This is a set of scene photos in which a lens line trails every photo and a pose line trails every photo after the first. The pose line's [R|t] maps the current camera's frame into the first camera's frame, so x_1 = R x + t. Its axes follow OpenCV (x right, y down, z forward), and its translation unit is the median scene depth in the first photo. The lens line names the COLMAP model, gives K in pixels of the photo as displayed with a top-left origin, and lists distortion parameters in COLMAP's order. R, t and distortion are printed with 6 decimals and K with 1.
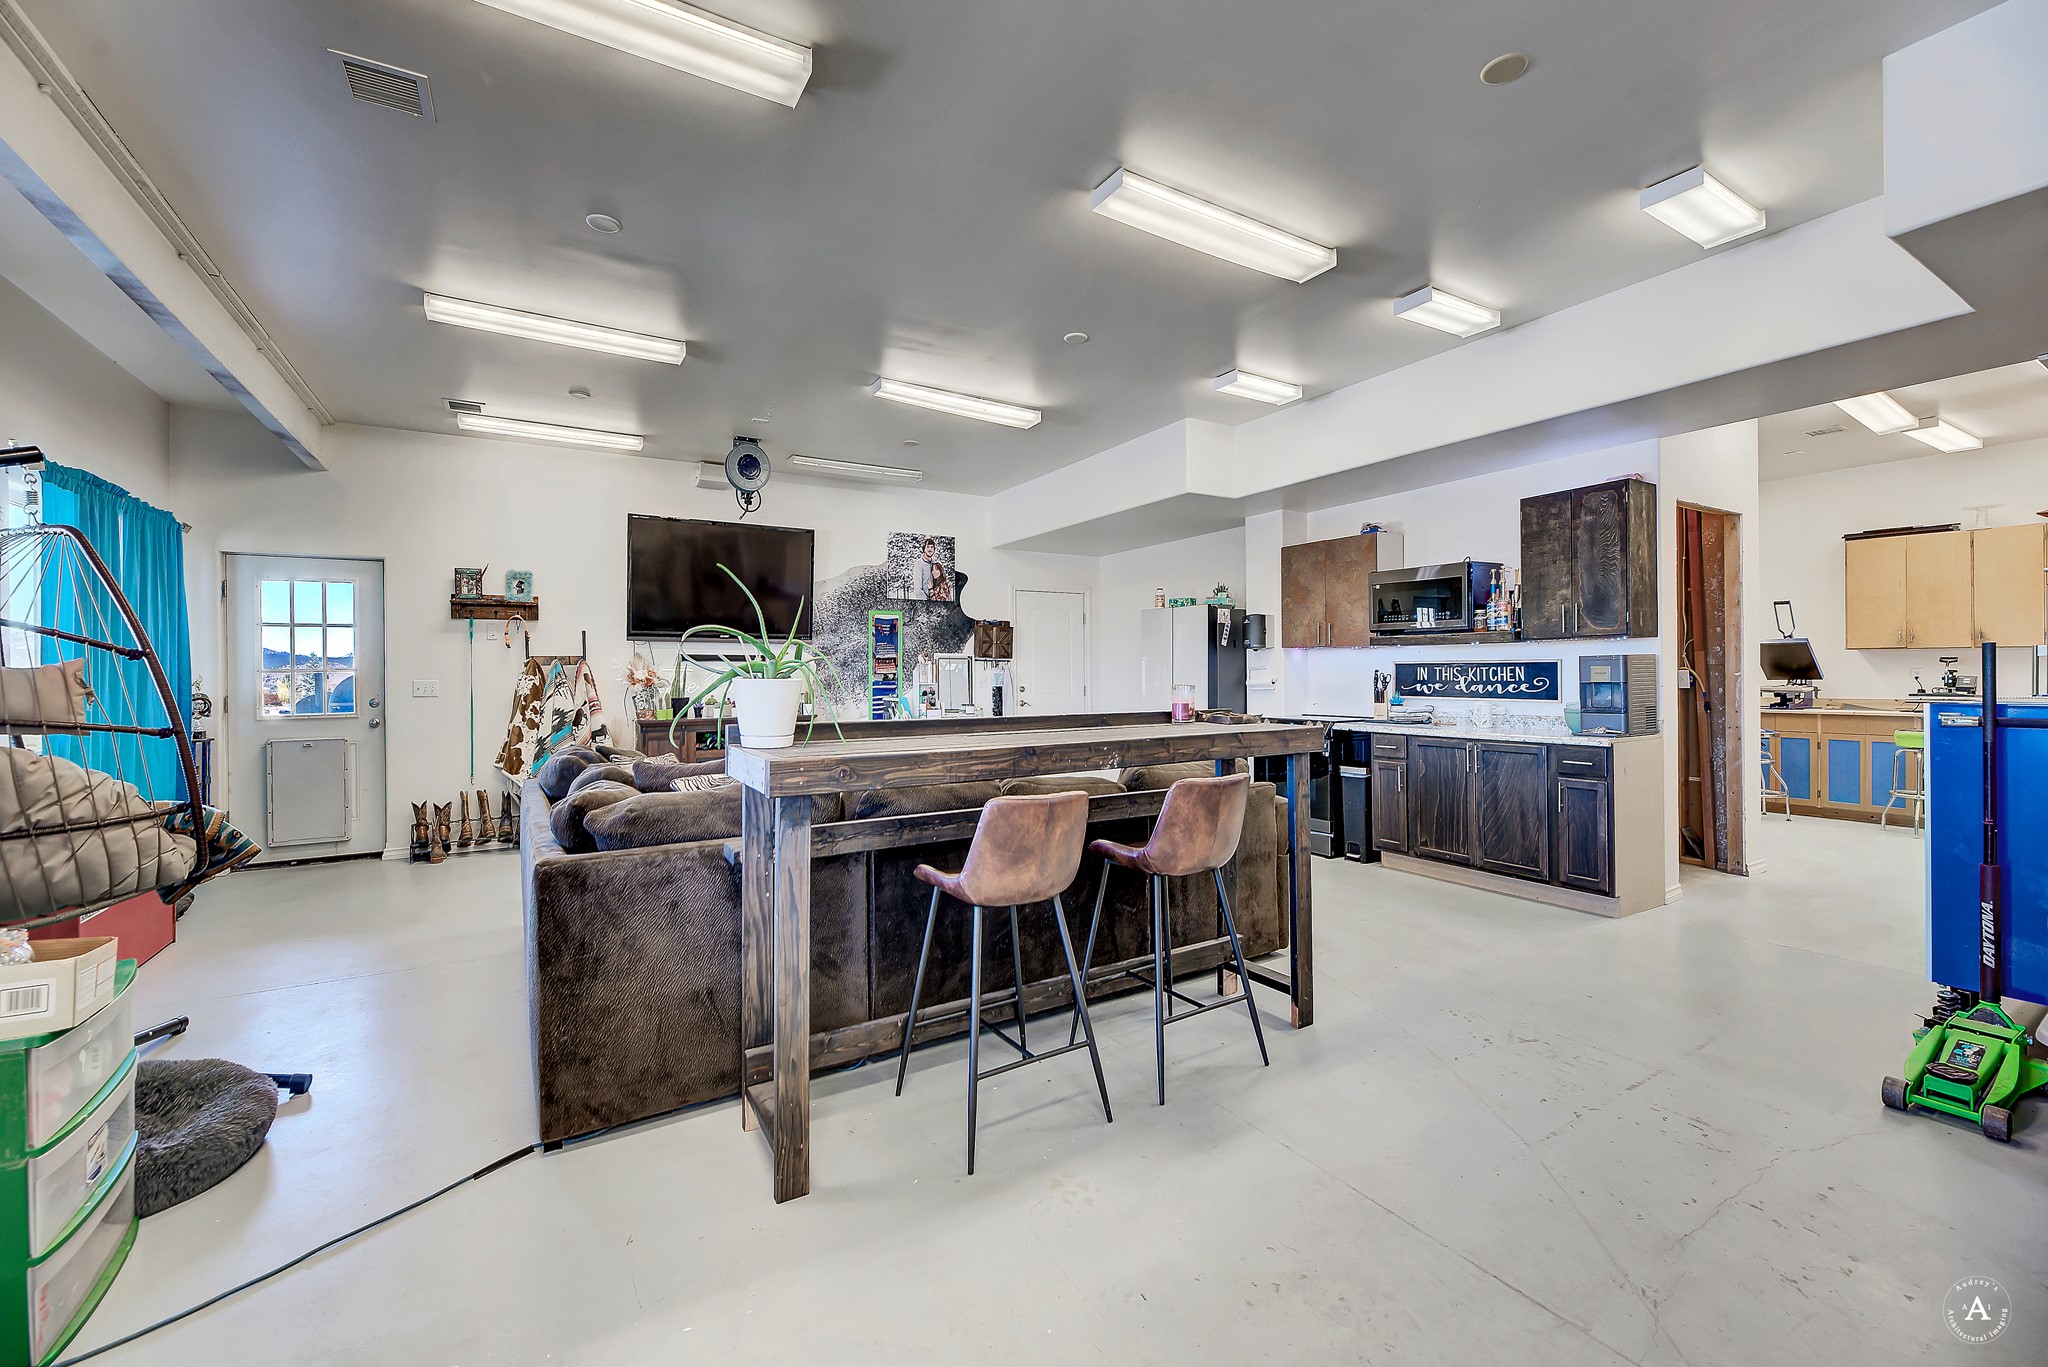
lens RADIAL K [[845.0, 0, 1039.0], [0, 845.0, 671.8], [0, 0, 1]] dist [-0.000875, -0.000361]
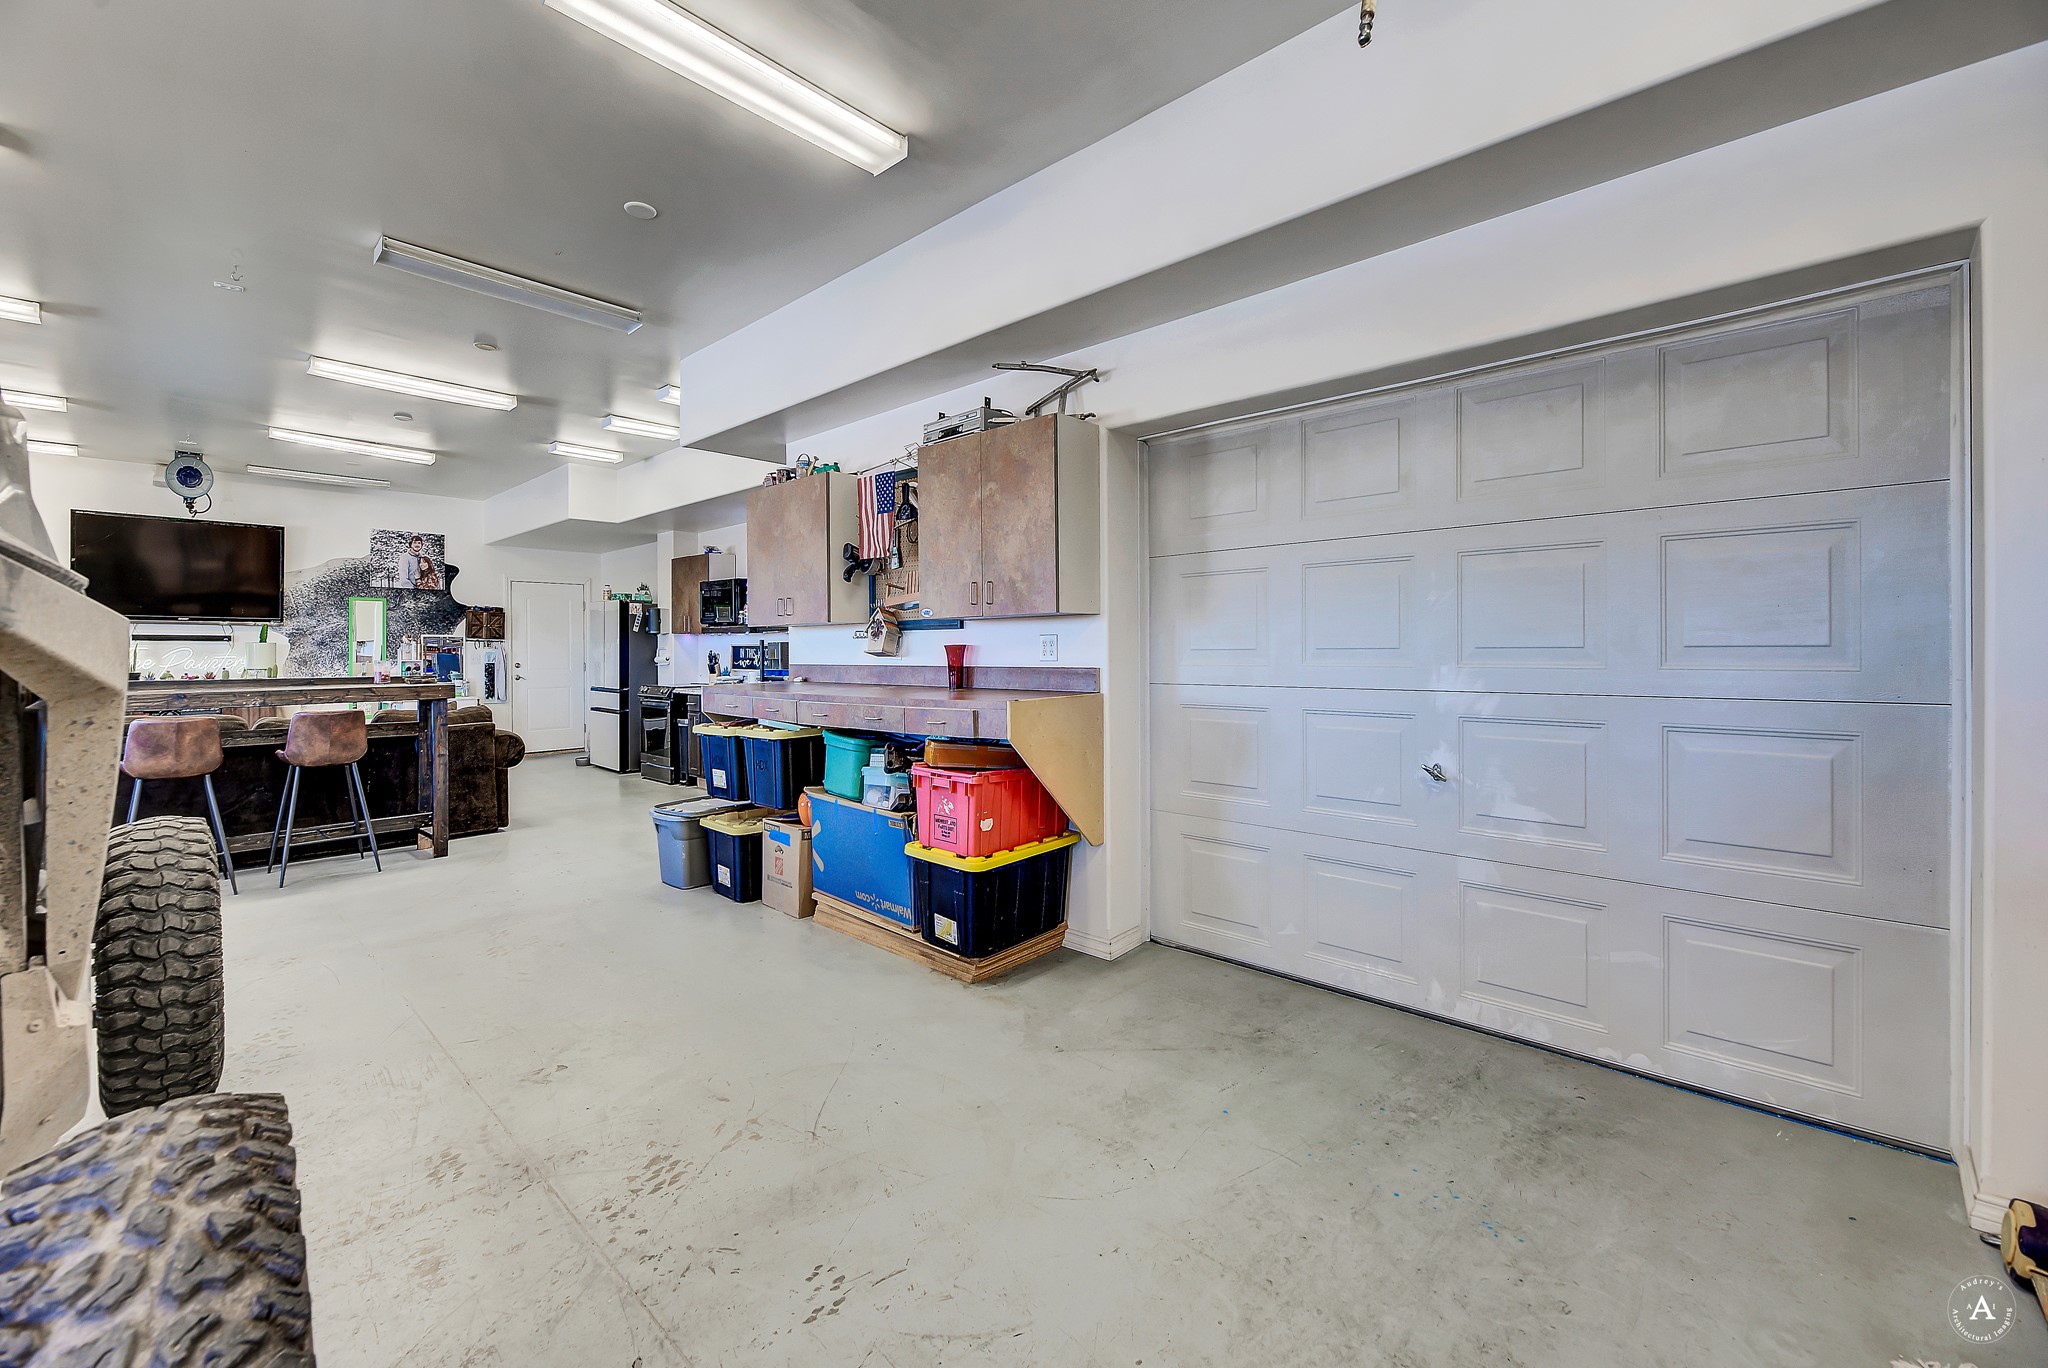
lens RADIAL K [[865.3, 0, 1013.5], [0, 865.3, 652.8], [0, 0, 1]] dist [-0.001563, -0.000167]
pose [[0.964381, 0.001795, 0.264510, 0.456352], [-0.002766, 0.999991, 0.003296, -0.004117], [-0.264502, -0.003910, 0.964377, -0.476028]]
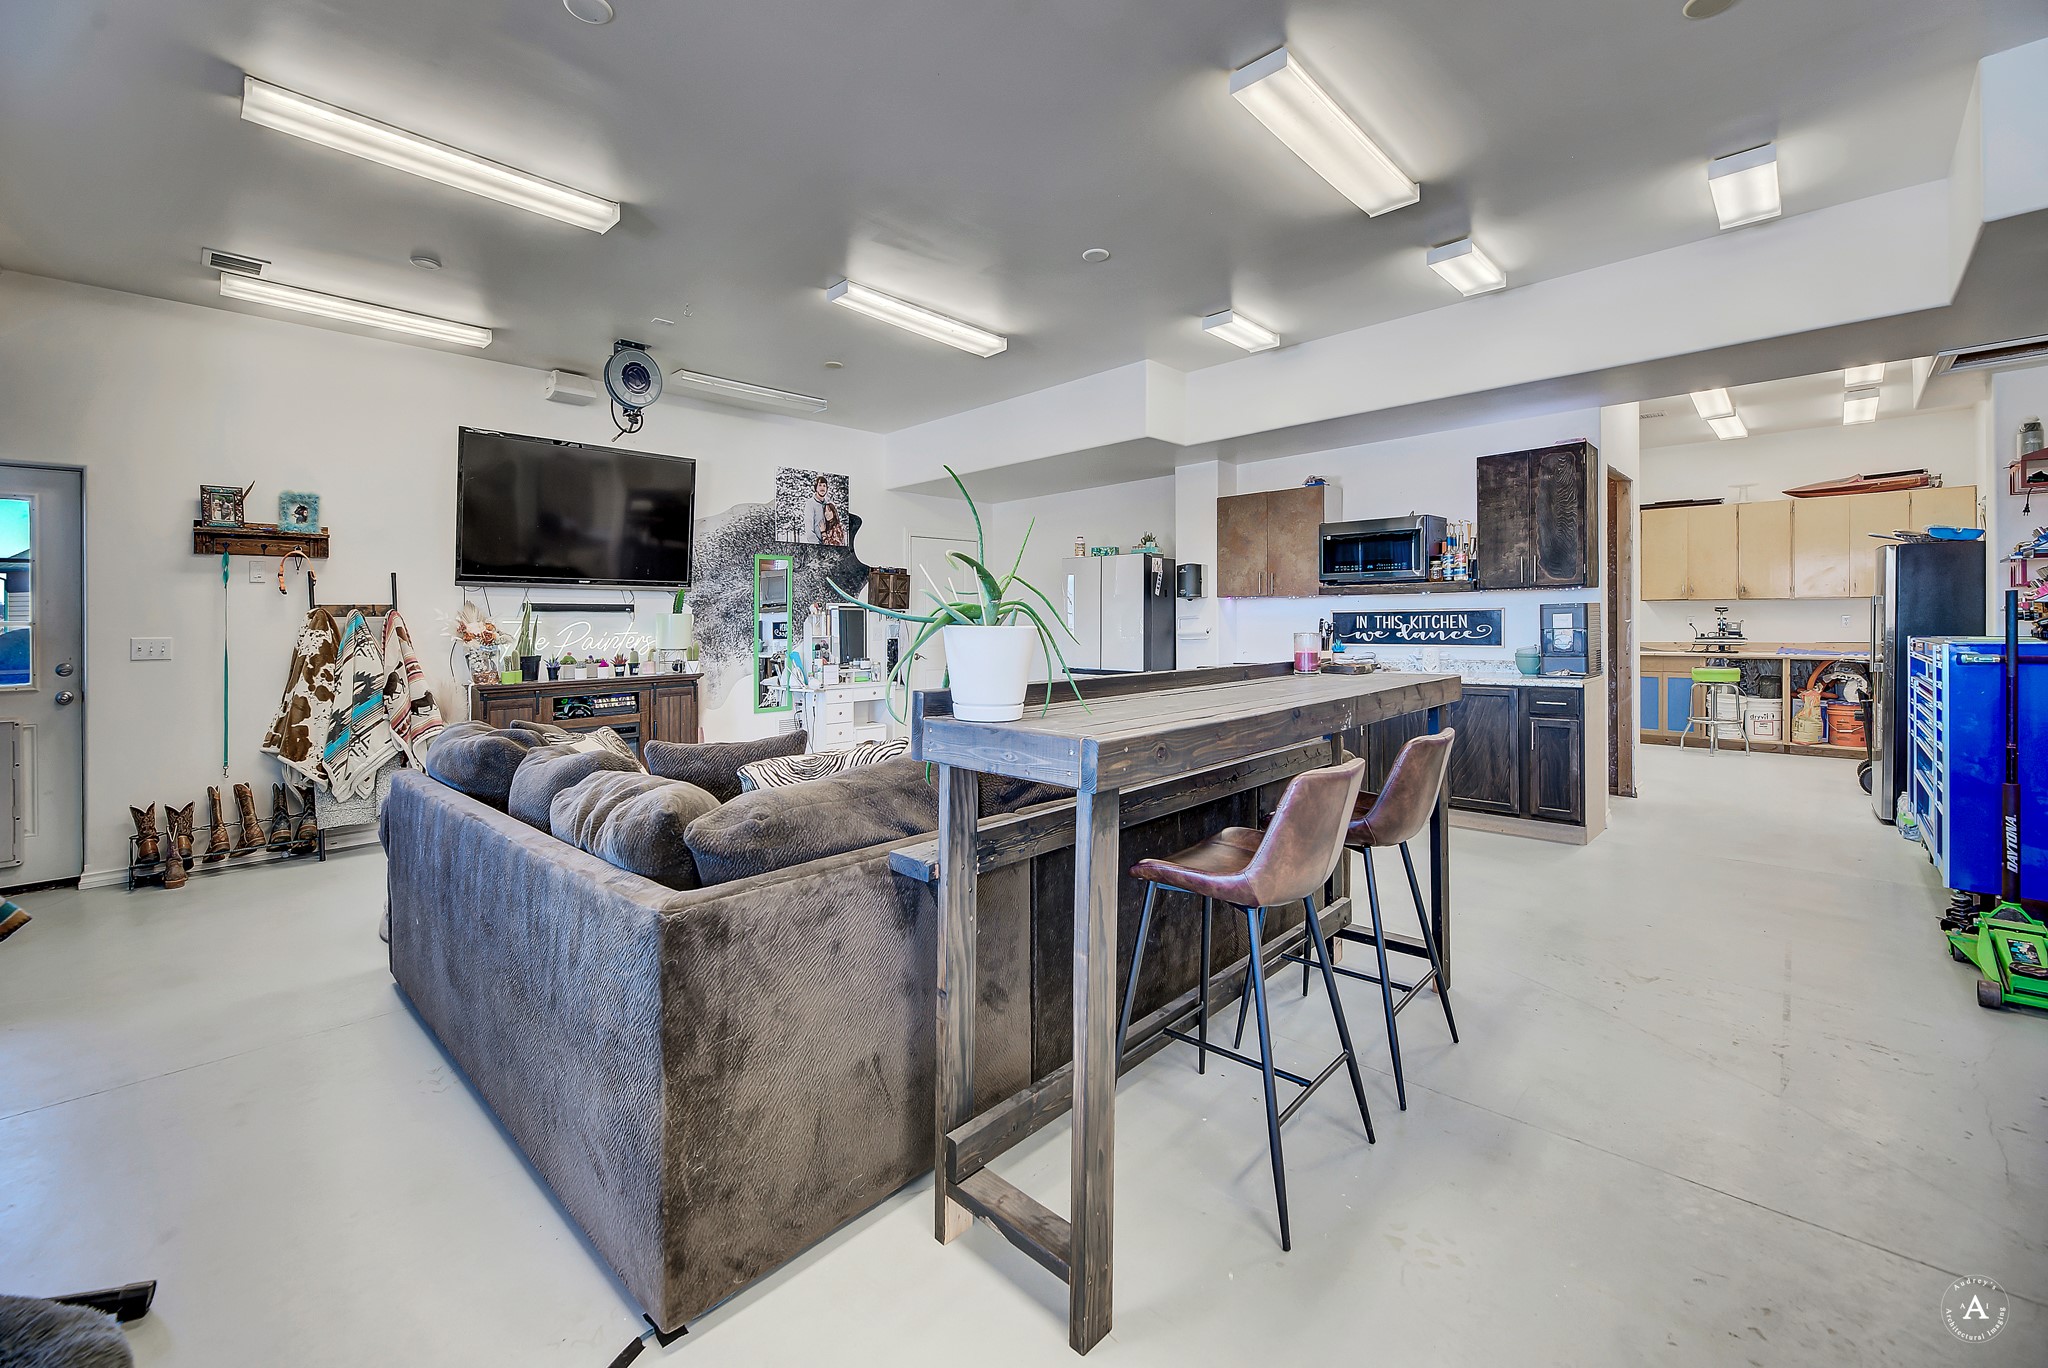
lens RADIAL K [[824.0, 0, 1055.4], [0, 824.0, 623.4], [0, 0, 1]] dist [-0.002623, -0.000289]
pose [[0.962505, -0.004710, 0.271224, -0.168894], [0.005076, 0.999987, -0.000647, 0.002233], [-0.271218, 0.001999, 0.962516, 0.107965]]
